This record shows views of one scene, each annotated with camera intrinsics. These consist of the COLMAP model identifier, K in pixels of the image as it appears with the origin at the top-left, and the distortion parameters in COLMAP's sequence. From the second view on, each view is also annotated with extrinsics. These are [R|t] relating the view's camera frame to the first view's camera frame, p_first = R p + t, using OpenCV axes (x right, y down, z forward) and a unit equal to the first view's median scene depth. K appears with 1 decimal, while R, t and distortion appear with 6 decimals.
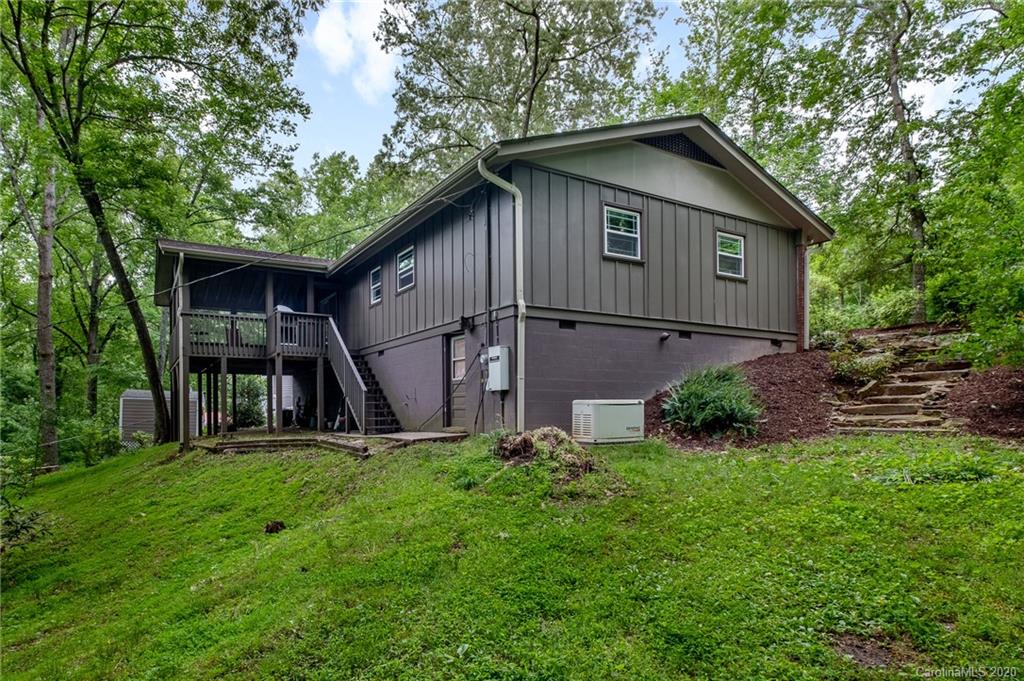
lens RADIAL K [[449.0, 0, 500.8], [0, 449.0, 395.1], [0, 0, 1]] dist [0.000350, 0.001205]
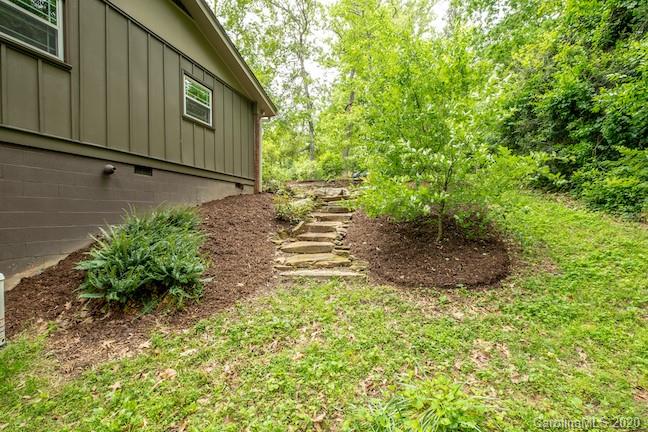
lens RADIAL K [[284.1, 0, 323.7], [0, 284.1, 215.8], [0, 0, 1]] dist [0.000350, 0.001205]
pose [[0.697289, -0.007654, 0.716749, 0.245964], [0.003813, 0.999968, 0.006970, -0.044188], [-0.716780, -0.002127, 0.697296, 0.328851]]
